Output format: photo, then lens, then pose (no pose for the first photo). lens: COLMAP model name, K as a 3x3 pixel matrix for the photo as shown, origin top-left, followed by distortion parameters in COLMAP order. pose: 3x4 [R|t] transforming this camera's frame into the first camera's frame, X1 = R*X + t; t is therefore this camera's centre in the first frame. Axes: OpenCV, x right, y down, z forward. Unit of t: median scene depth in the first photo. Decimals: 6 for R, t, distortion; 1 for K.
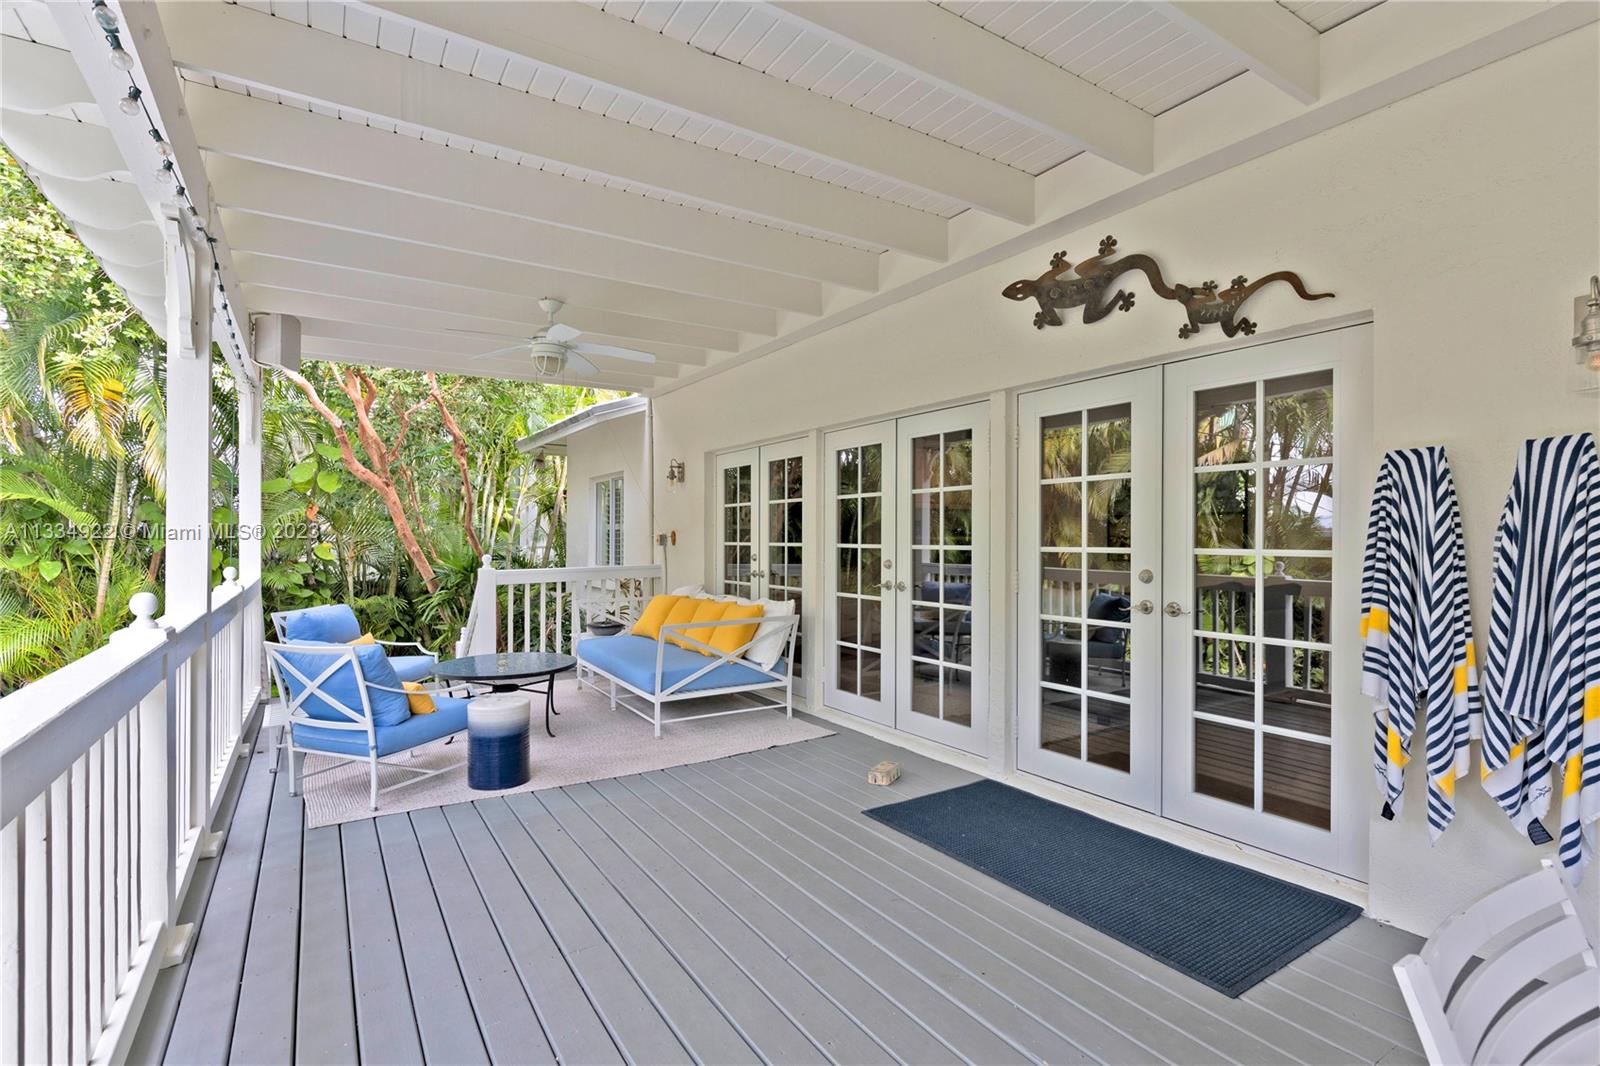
lens RADIAL K [[769.7, 0, 793.2], [0, 769.7, 545.5], [0, 0, 1]] dist [0.009072, 0.001377]
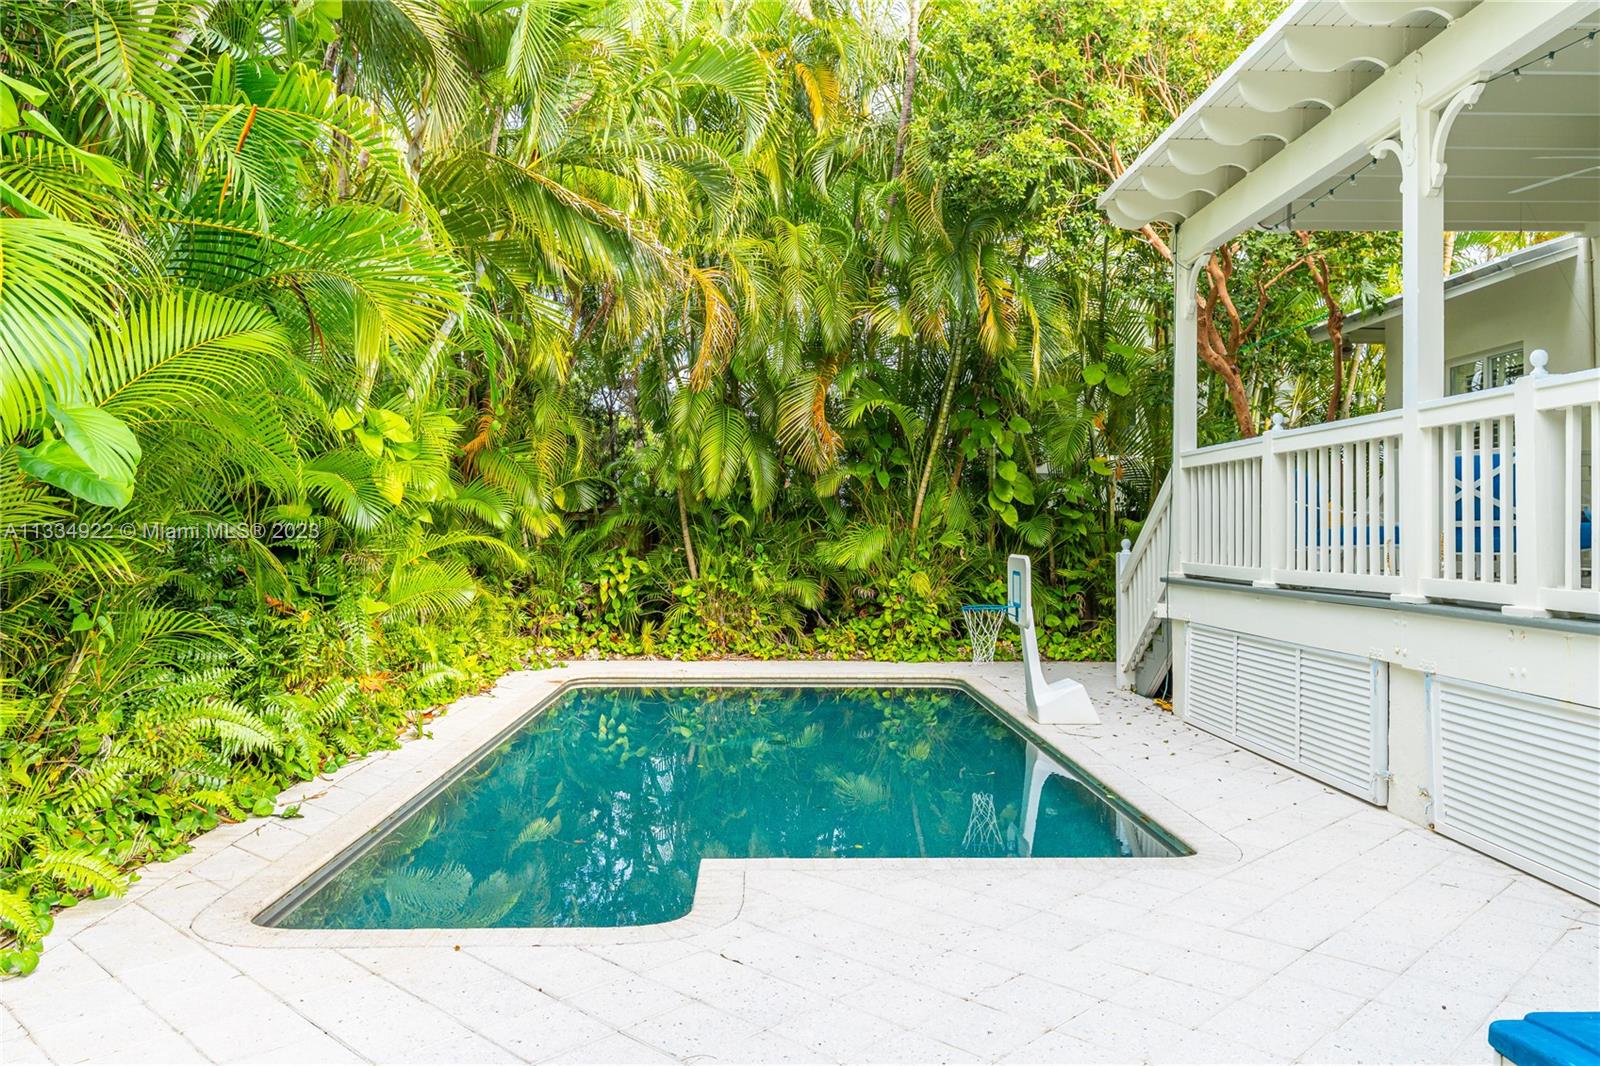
lens RADIAL K [[1173.1, 0, 820.5], [0, 1173.1, 497.9], [0, 0, 1]] dist [0.005577, -0.002043]
pose [[0.863361, -0.010443, -0.504479, -0.354271], [-0.007717, 0.999396, -0.033895, 0.158425], [0.504528, 0.033157, 0.862758, -0.548261]]
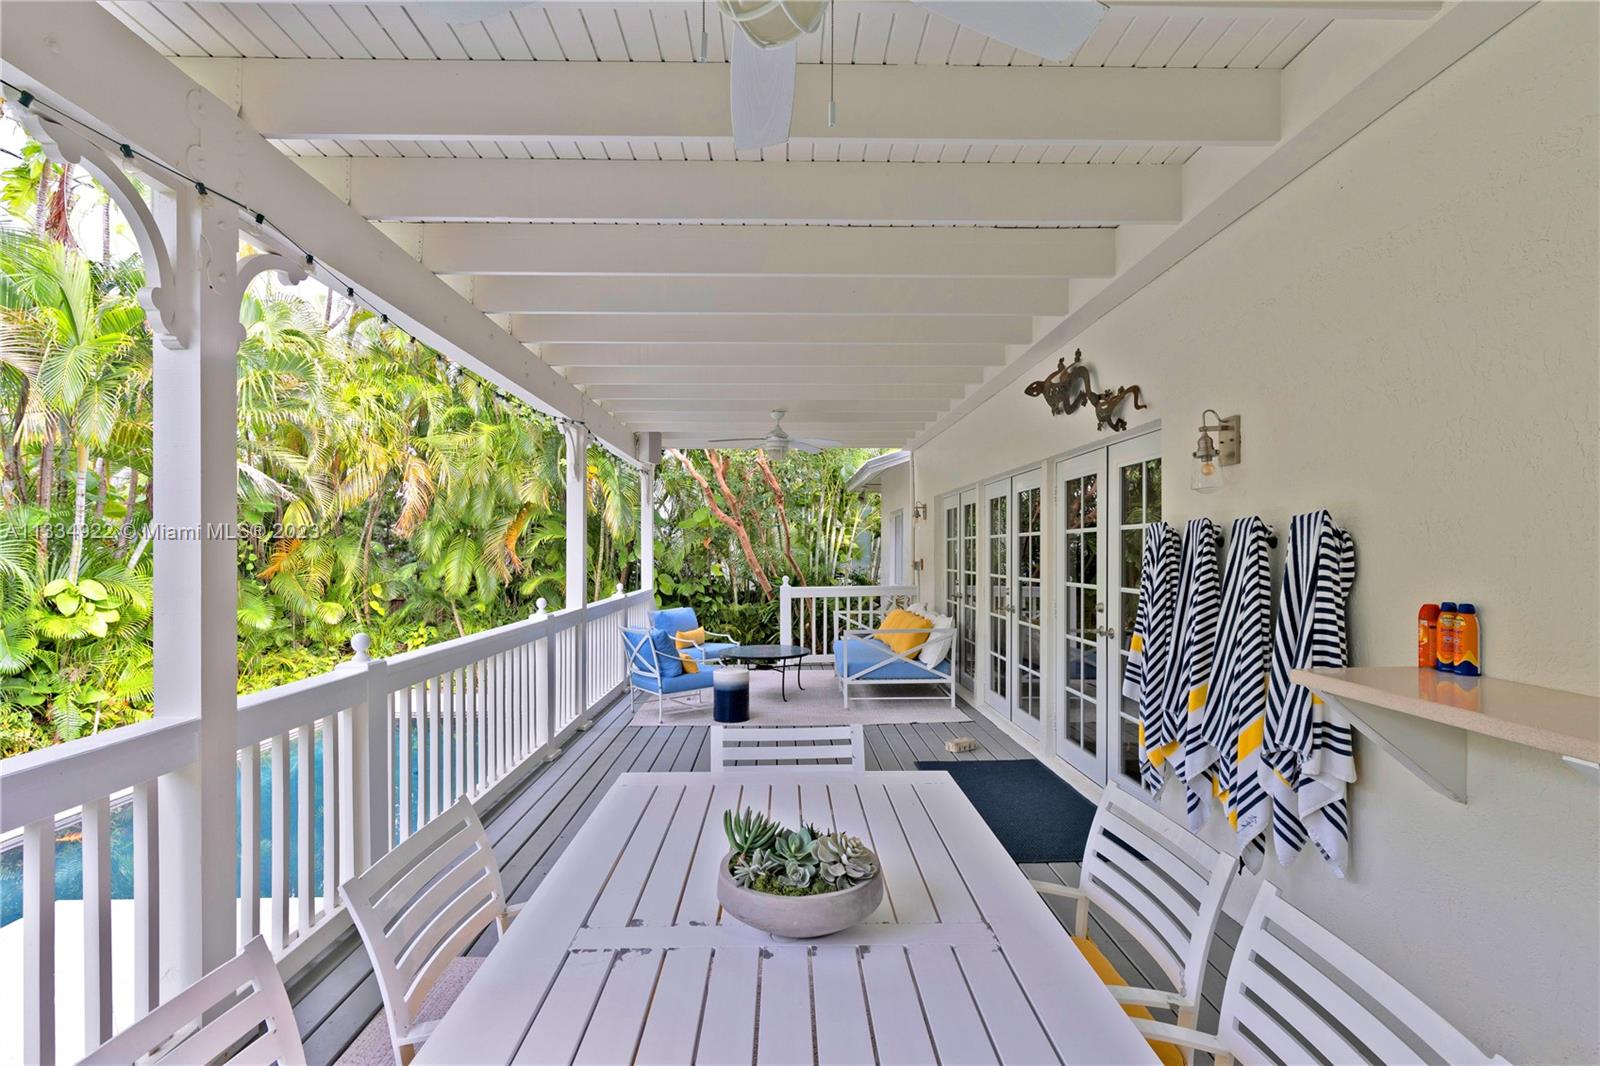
lens RADIAL K [[769.7, 0, 783.2], [0, 769.7, 561.9], [0, 0, 1]] dist [0.009072, 0.001377]
pose [[0.855419, 0.005268, -0.517909, 0.372904], [-0.003786, 0.999985, 0.003919, -0.021820], [0.517922, -0.001392, 0.855427, -0.222425]]
